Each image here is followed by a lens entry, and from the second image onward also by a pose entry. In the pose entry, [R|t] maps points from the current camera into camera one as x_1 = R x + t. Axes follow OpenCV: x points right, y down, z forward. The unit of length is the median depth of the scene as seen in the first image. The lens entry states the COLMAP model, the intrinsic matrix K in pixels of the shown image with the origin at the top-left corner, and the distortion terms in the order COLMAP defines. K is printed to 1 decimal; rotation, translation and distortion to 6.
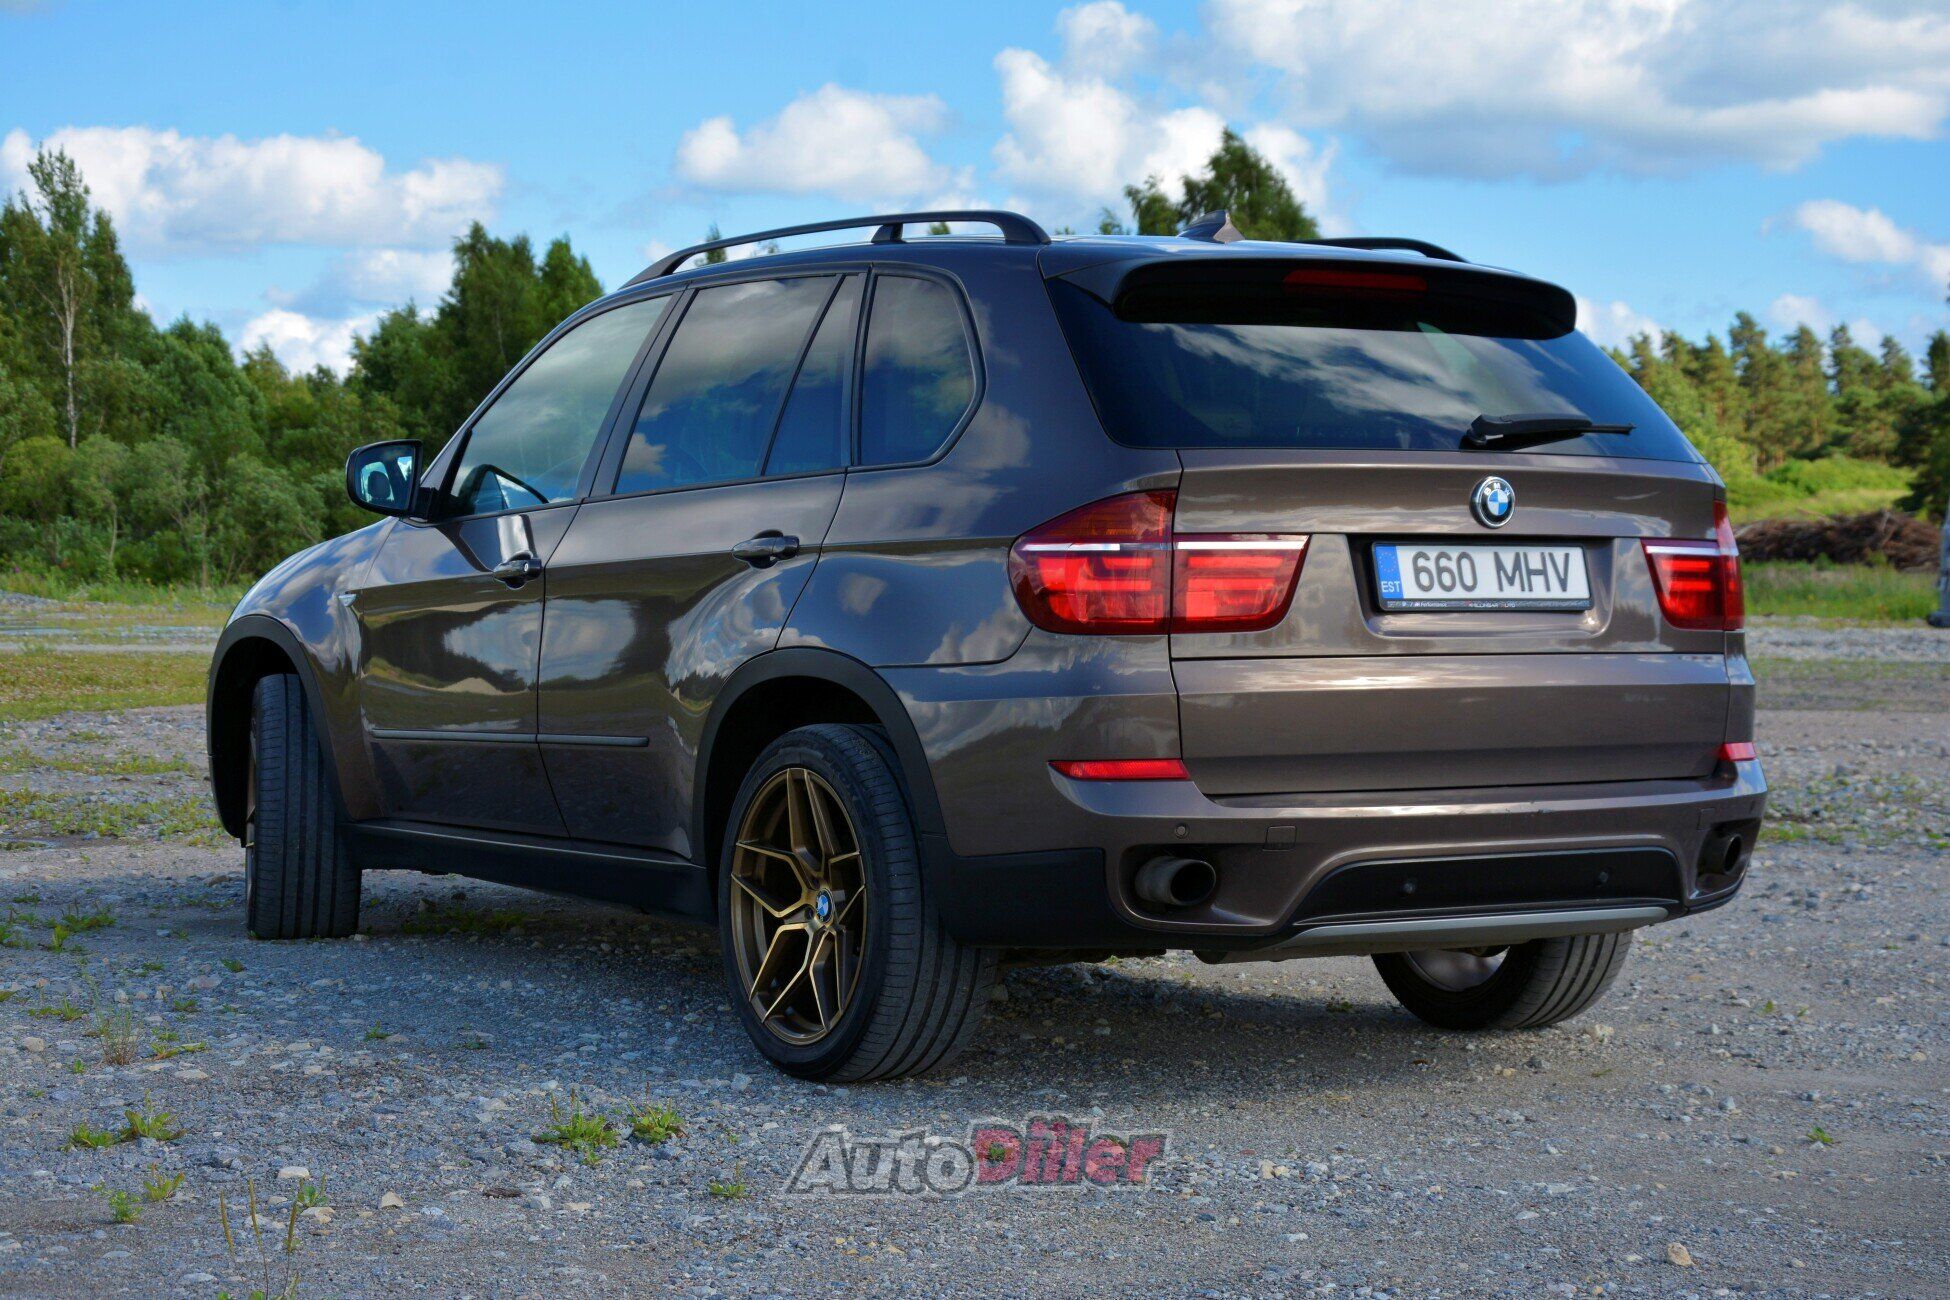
lens RADIAL K [[3718.8, 0, 975.0], [0, 3718.8, 650.0], [0, 0, 1]] dist [-0.025442, 0.001829]
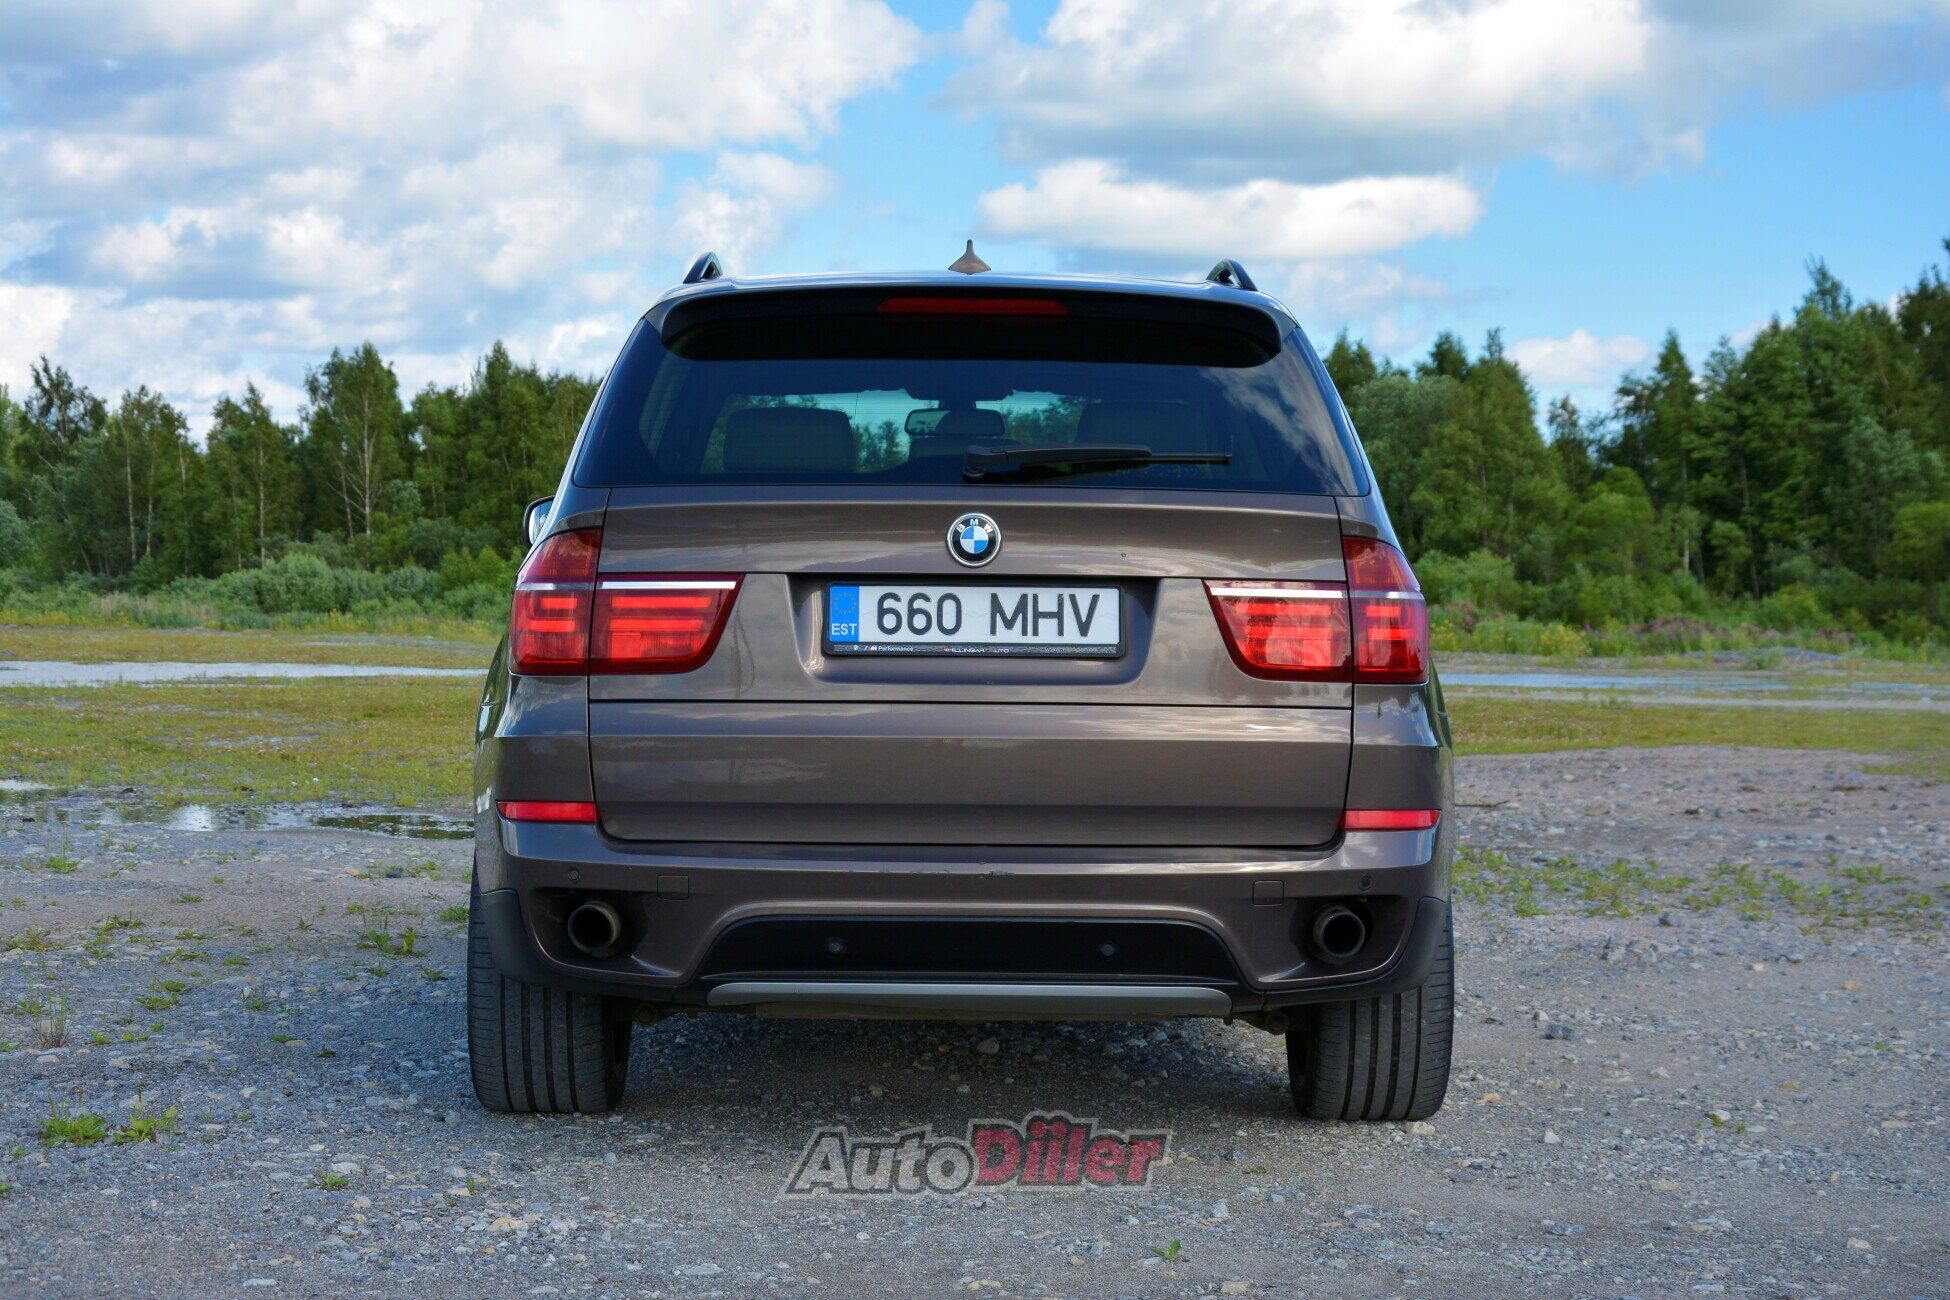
lens RADIAL K [[3508.4, 0, 975.0], [0, 3508.4, 650.0], [0, 0, 1]] dist [0.003925, -0.005294]
pose [[0.845204, 0.009403, -0.534361, 0.607412], [-0.017510, 0.999796, -0.010102, -0.003167], [0.534156, 0.017895, 0.845196, 0.257775]]
